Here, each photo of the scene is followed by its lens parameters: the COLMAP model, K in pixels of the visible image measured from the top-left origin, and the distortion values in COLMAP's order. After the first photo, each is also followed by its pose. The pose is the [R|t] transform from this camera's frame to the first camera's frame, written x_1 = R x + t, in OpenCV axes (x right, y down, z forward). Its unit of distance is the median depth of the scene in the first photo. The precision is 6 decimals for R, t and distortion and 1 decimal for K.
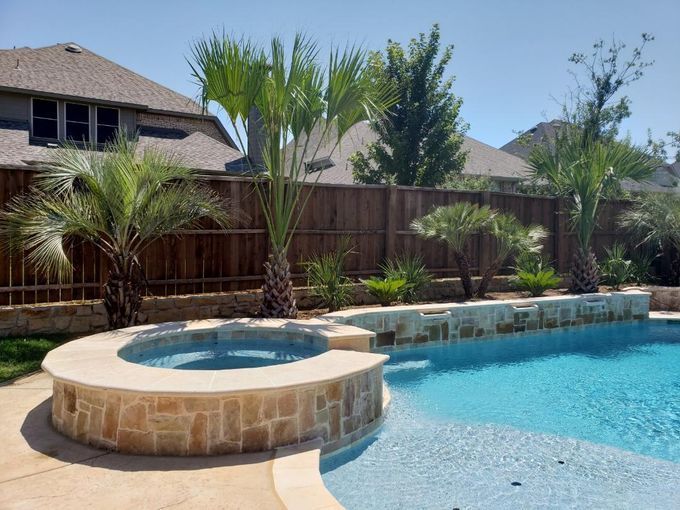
lens RADIAL K [[533.8, 0, 352.5], [0, 533.8, 251.0], [0, 0, 1]] dist [0.123571, -0.288165]
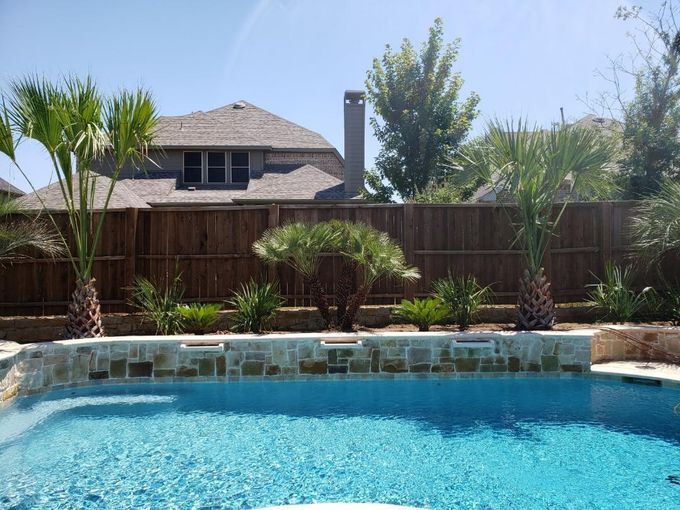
lens RADIAL K [[533.8, 0, 352.5], [0, 533.8, 251.0], [0, 0, 1]] dist [0.123571, -0.288165]
pose [[0.872431, -0.028709, -0.487894, 0.760264], [0.006643, 0.998878, -0.046899, 0.002365], [0.488693, 0.037675, 0.871642, 0.303234]]
